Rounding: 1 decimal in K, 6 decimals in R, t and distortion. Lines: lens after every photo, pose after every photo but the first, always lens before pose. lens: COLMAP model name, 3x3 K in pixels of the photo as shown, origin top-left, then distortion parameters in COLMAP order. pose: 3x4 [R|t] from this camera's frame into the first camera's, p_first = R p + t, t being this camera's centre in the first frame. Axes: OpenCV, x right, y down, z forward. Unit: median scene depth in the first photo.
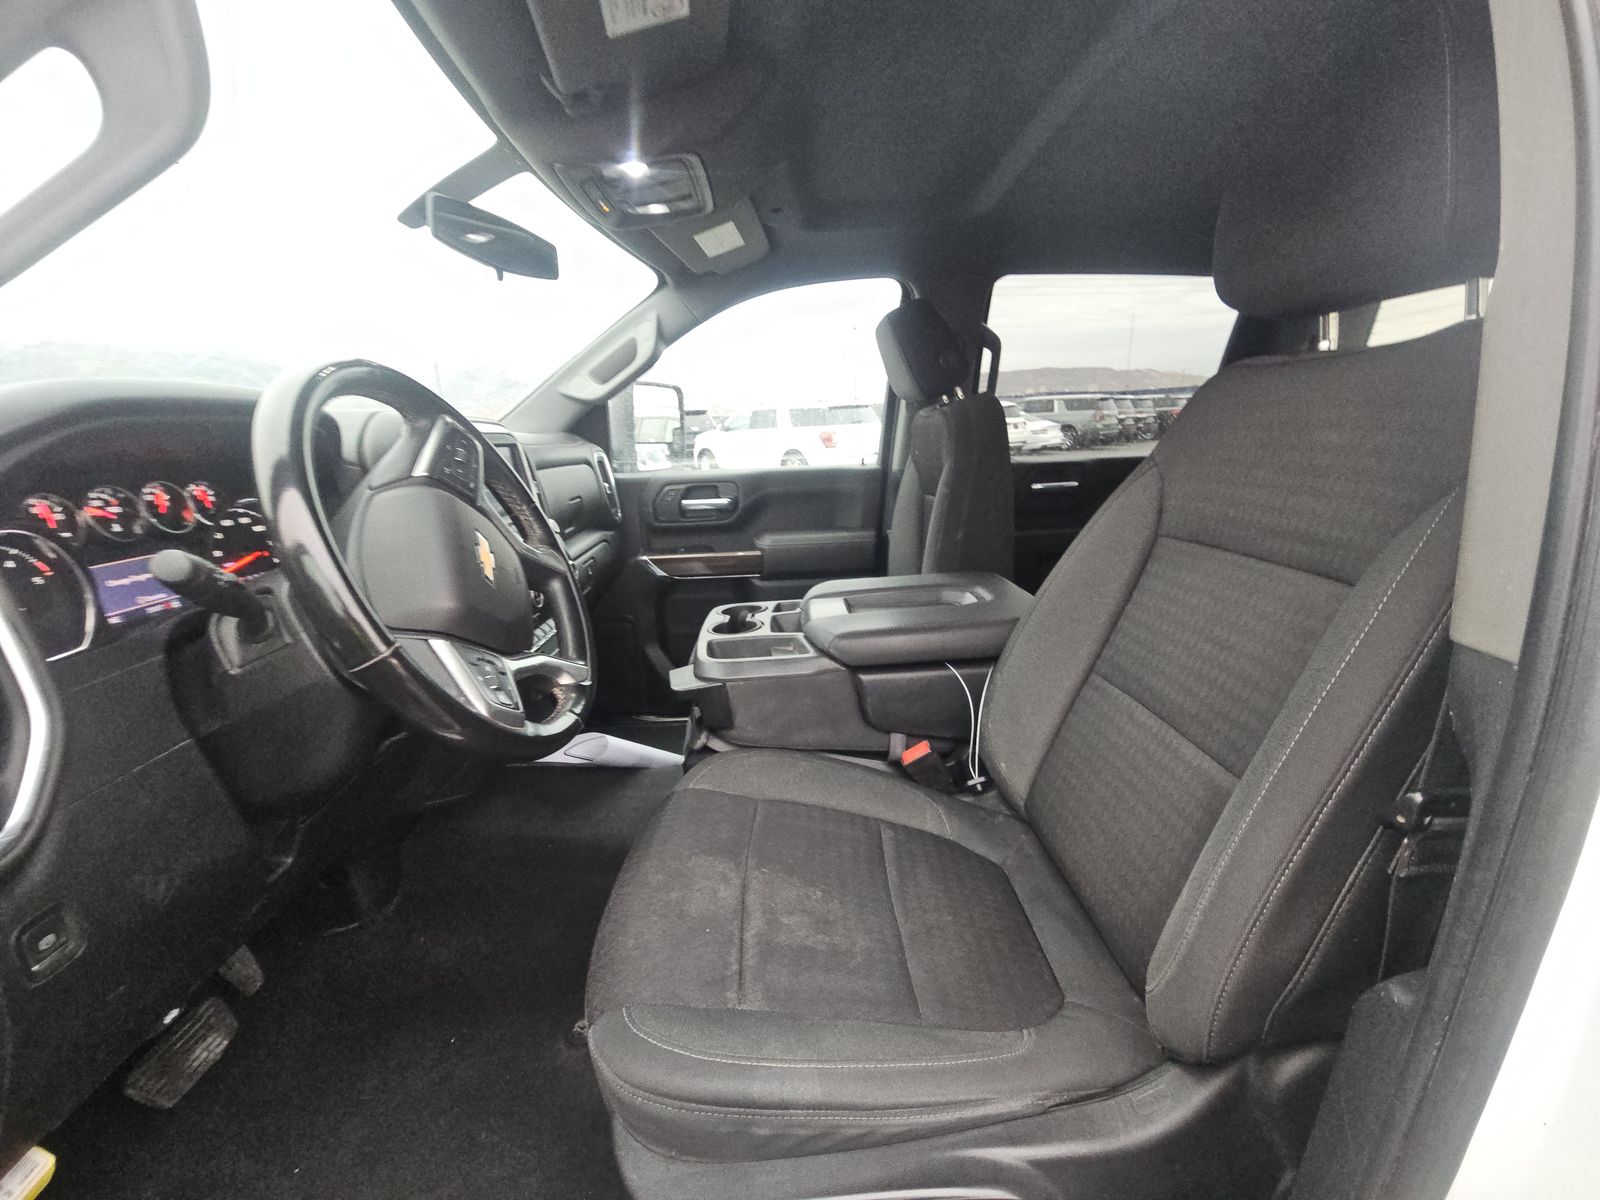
lens RADIAL K [[666.7, 0, 800.0], [0, 666.7, 600.0], [0, 0, 1]] dist [0.001070, 0.000125]
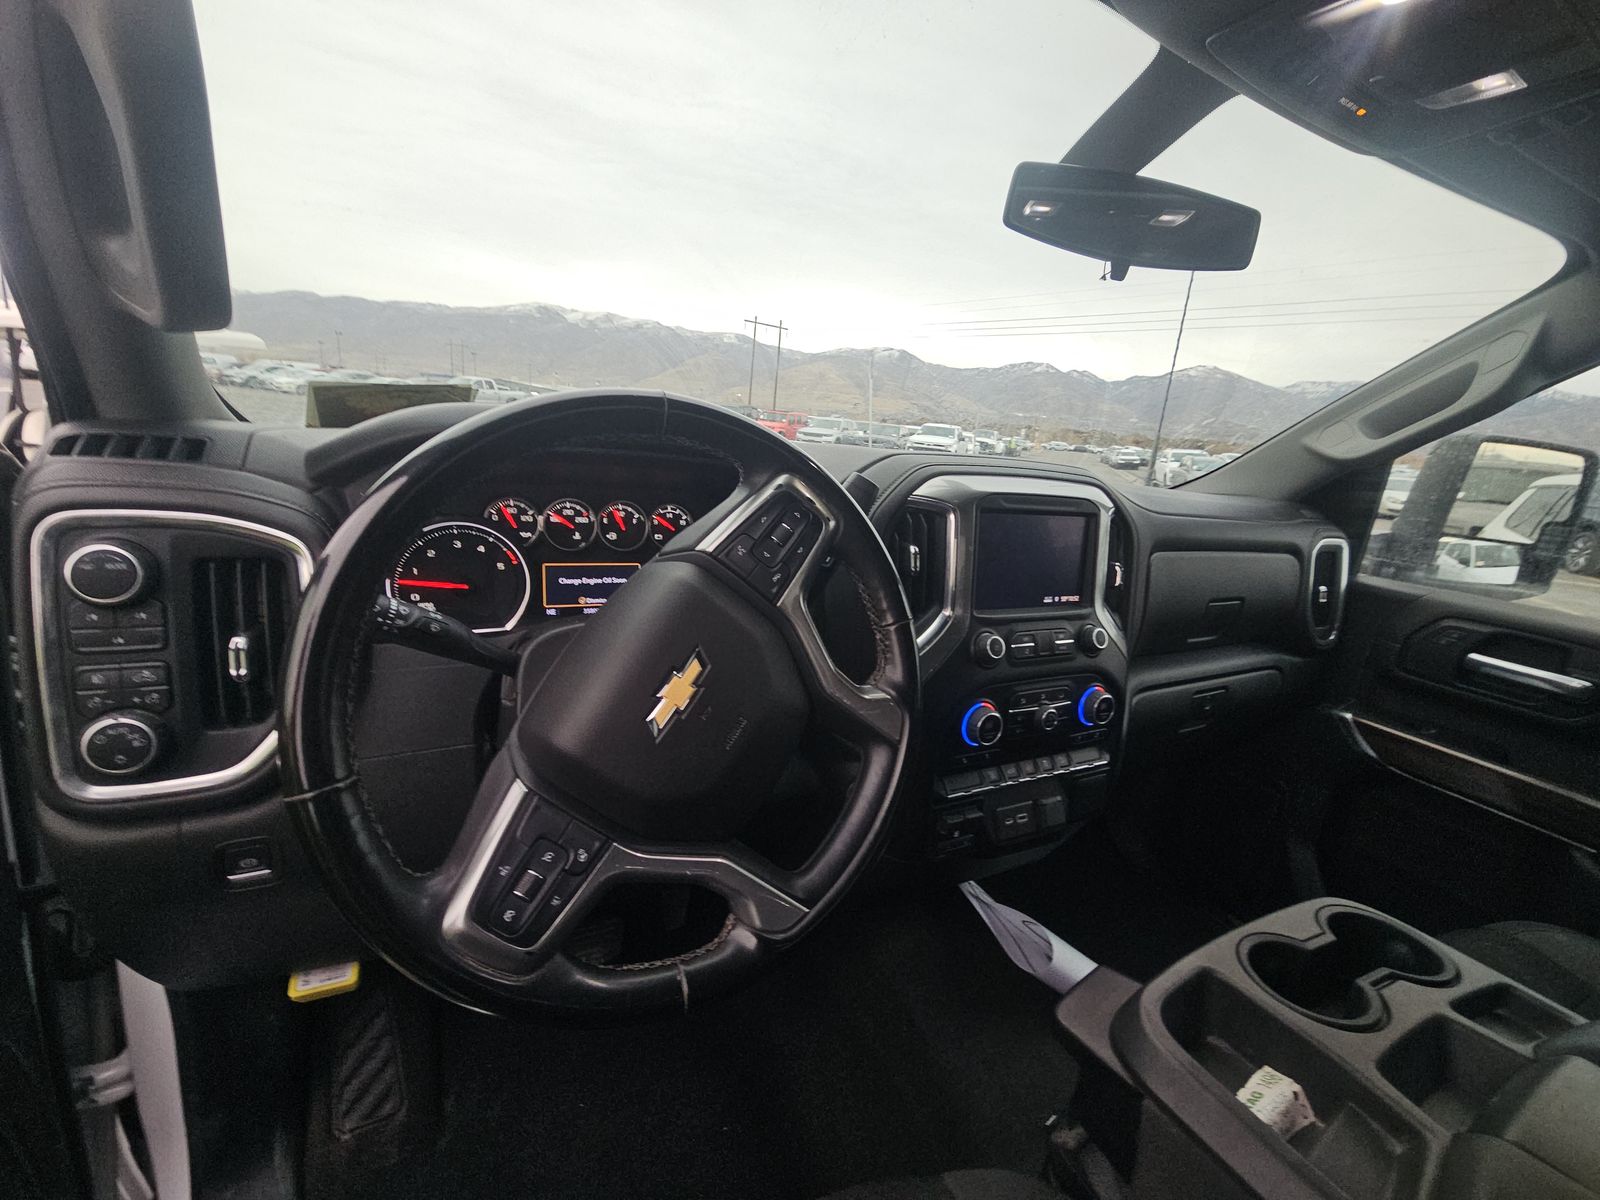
lens RADIAL K [[666.7, 0, 800.0], [0, 666.7, 600.0], [0, 0, 1]] dist [0.001070, 0.000125]
pose [[0.443235, 0.285722, -0.849650, 0.060777], [-0.321400, 0.935477, 0.146920, -0.149896], [0.836806, 0.207957, 0.506467, 0.397814]]
